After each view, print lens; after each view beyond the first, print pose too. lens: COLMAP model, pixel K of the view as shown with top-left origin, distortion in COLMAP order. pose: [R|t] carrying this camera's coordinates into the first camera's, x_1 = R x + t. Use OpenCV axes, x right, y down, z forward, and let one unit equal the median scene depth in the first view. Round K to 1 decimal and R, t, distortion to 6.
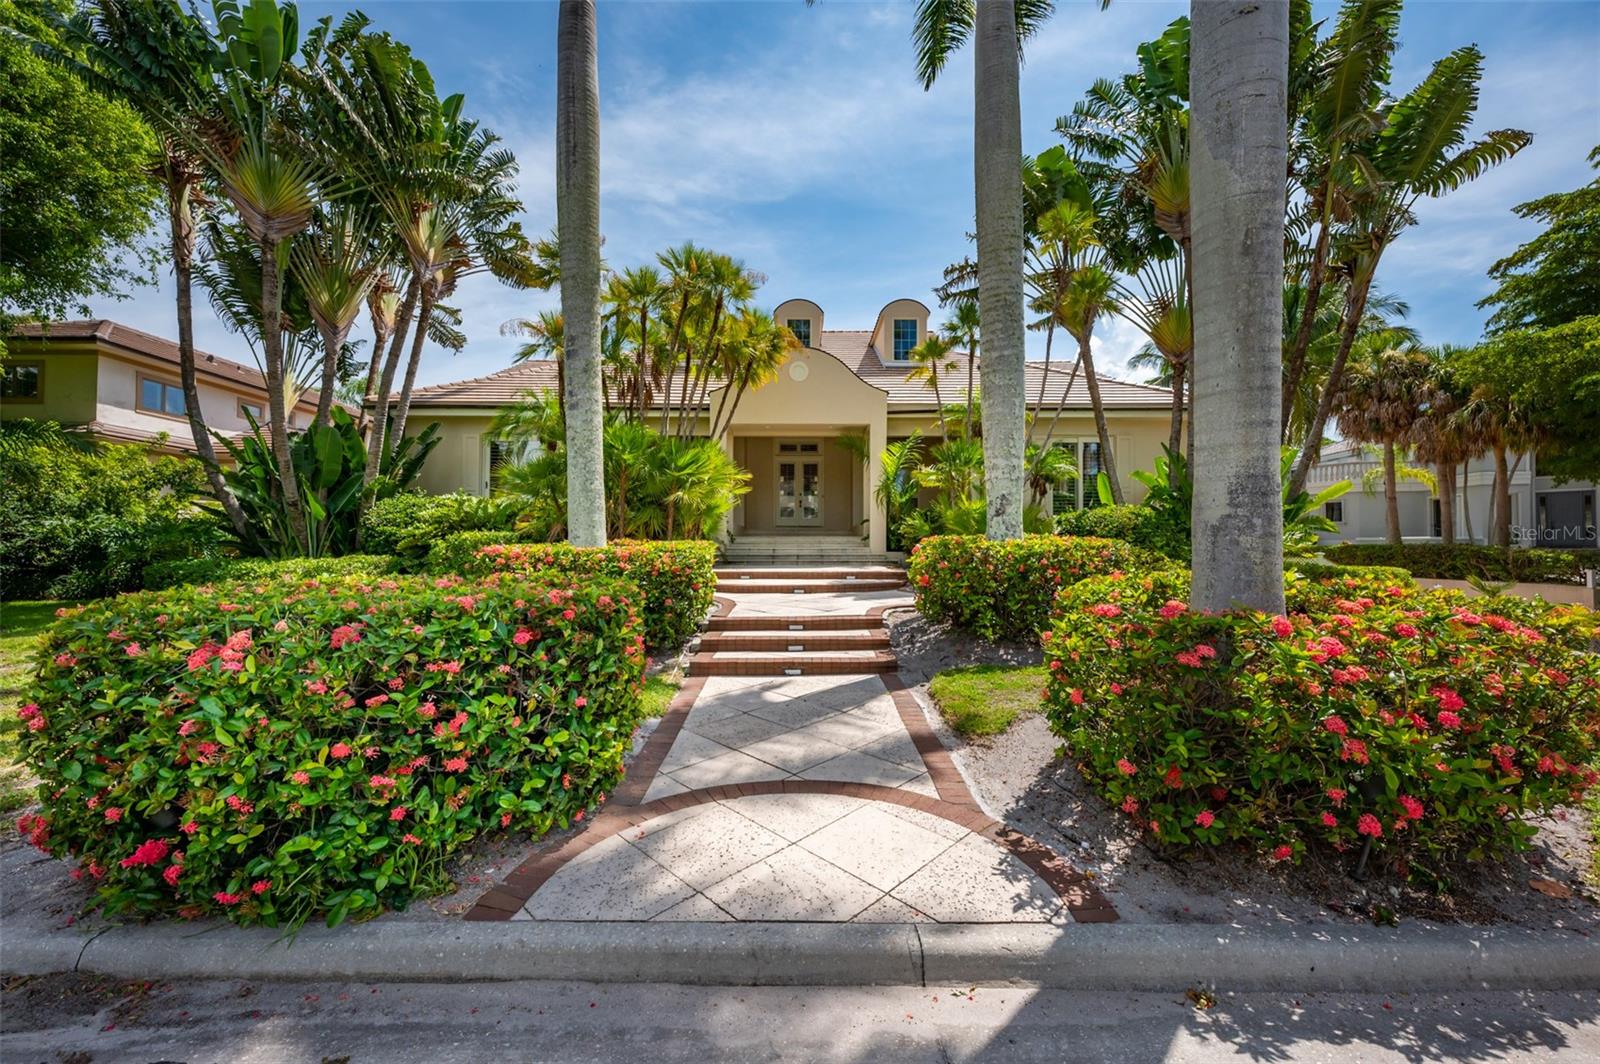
lens RADIAL K [[671.6, 0, 800.0], [0, 671.6, 532.0], [0, 0, 1]] dist [-0.001986, -0.000380]
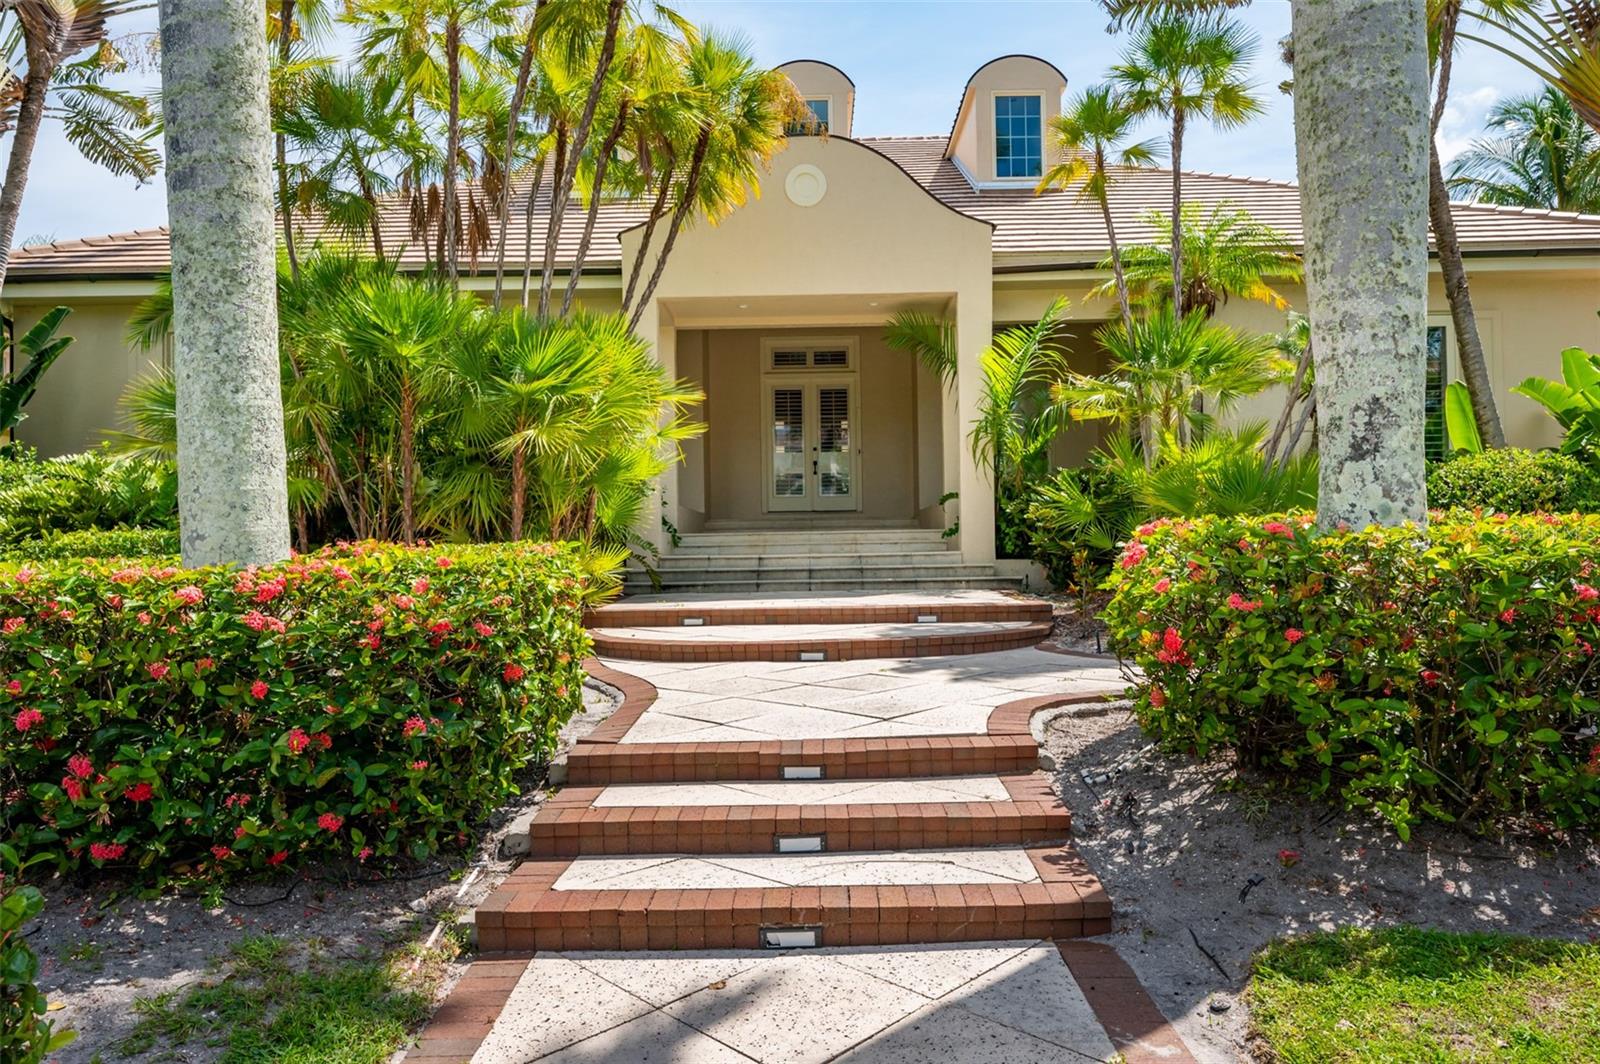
lens RADIAL K [[1058.5, 0, 800.0], [0, 1058.5, 532.0], [0, 0, 1]] dist [0.001703, 0.000602]
pose [[0.999700, -0.016802, -0.017811, 0.003813], [0.016878, 0.999849, 0.004150, 0.005313], [0.017739, -0.004449, 0.999833, 0.291196]]
